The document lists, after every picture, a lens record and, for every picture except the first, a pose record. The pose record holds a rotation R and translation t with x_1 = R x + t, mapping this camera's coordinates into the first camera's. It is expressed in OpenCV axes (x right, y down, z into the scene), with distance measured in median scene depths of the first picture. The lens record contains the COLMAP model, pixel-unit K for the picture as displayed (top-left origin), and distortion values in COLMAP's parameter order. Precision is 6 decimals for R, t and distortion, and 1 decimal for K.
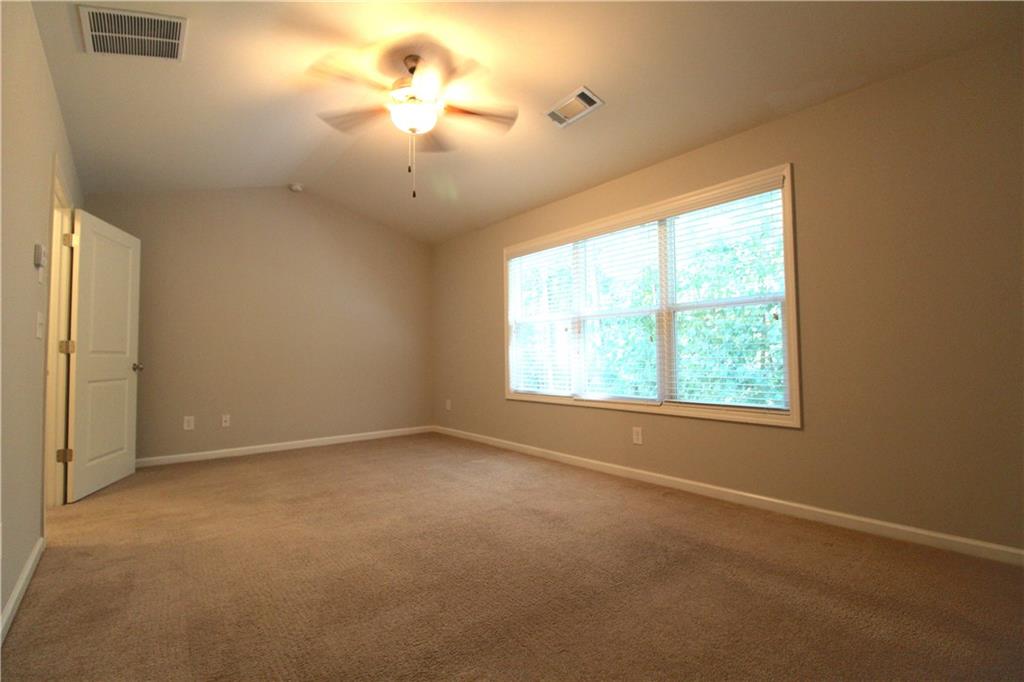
lens RADIAL K [[457.2, 0, 512.0], [0, 457.2, 341.0], [0, 0, 1]] dist [0.000531, 0.000110]
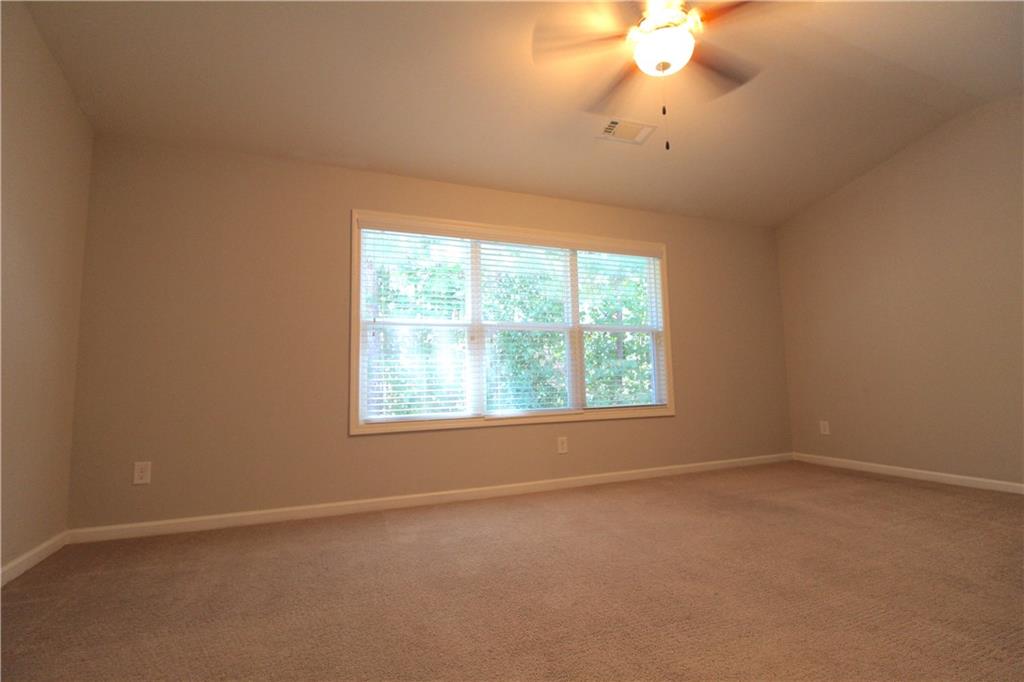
lens RADIAL K [[457.2, 0, 512.0], [0, 457.2, 341.0], [0, 0, 1]] dist [0.000531, 0.000110]
pose [[0.312562, 0.085867, 0.946008, -0.771649], [-0.013785, 0.996211, -0.085869, 0.061633], [-0.949797, 0.013798, 0.312561, 0.779810]]
